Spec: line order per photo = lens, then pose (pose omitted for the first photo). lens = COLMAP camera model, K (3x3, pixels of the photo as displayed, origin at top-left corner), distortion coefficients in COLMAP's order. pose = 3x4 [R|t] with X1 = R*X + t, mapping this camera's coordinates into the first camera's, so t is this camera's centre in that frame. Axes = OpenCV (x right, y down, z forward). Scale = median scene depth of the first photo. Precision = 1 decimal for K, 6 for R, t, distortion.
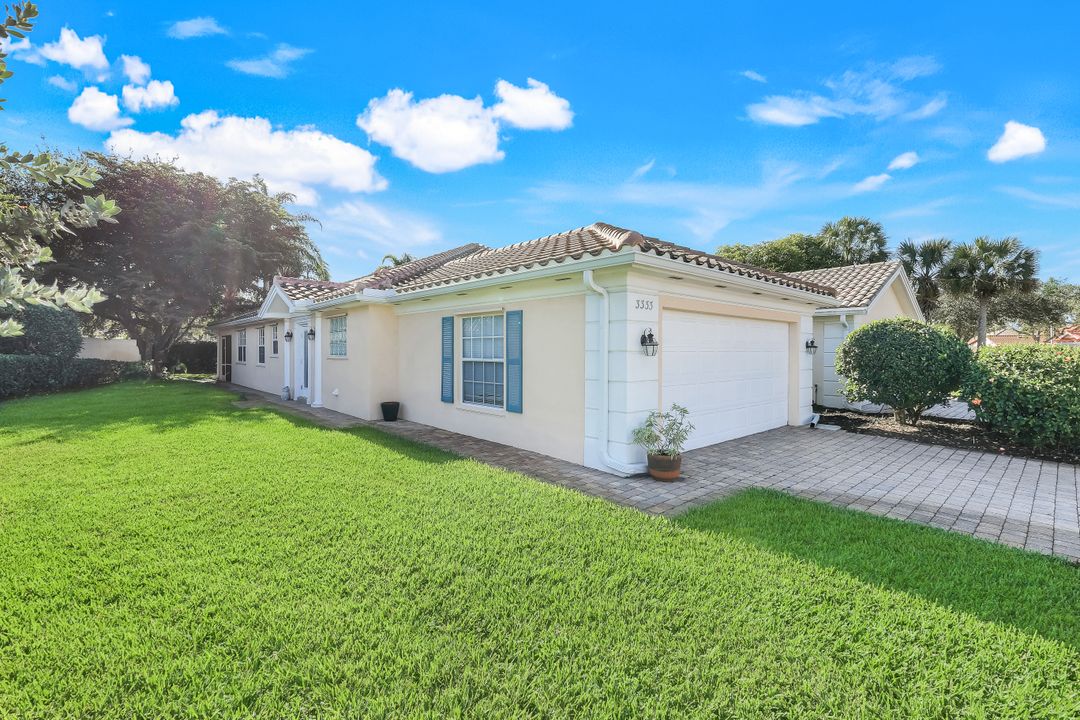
lens RADIAL K [[481.0, 0, 535.2], [0, 481.0, 353.5], [0, 0, 1]] dist [0.011166, -0.000179]
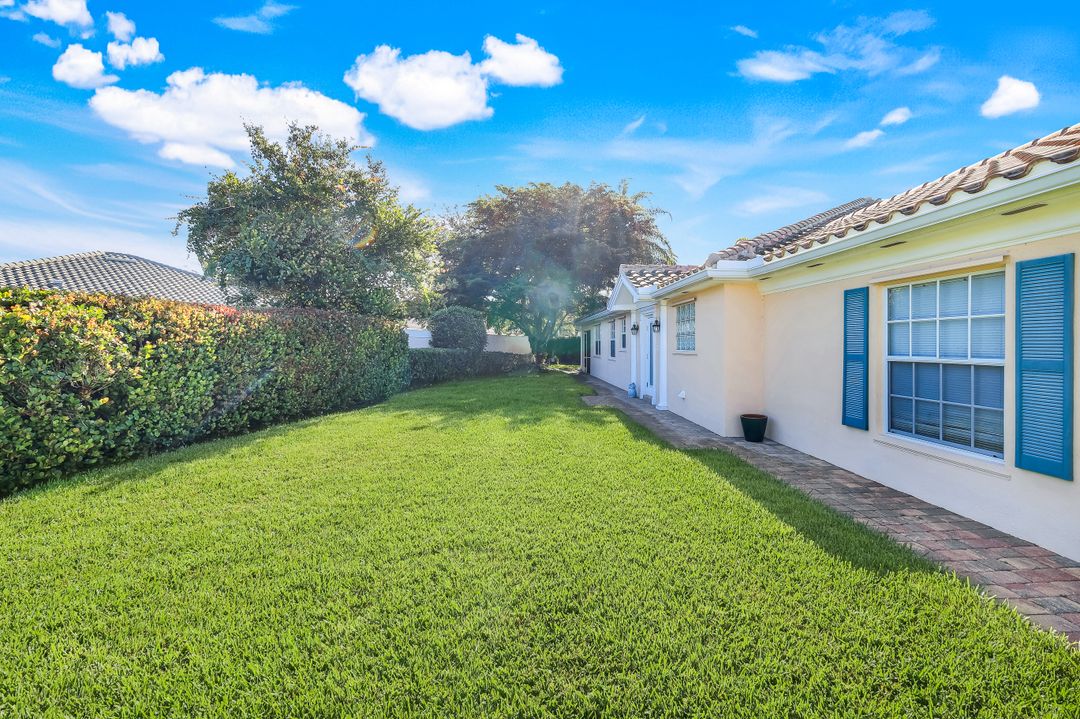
lens RADIAL K [[481.0, 0, 544.9], [0, 481.0, 352.1], [0, 0, 1]] dist [0.011166, -0.000179]
pose [[0.779512, 0.005448, -0.626364, -0.079968], [0.001732, 0.999940, 0.010853, -0.001925], [0.626385, -0.009545, 0.779455, 0.206824]]
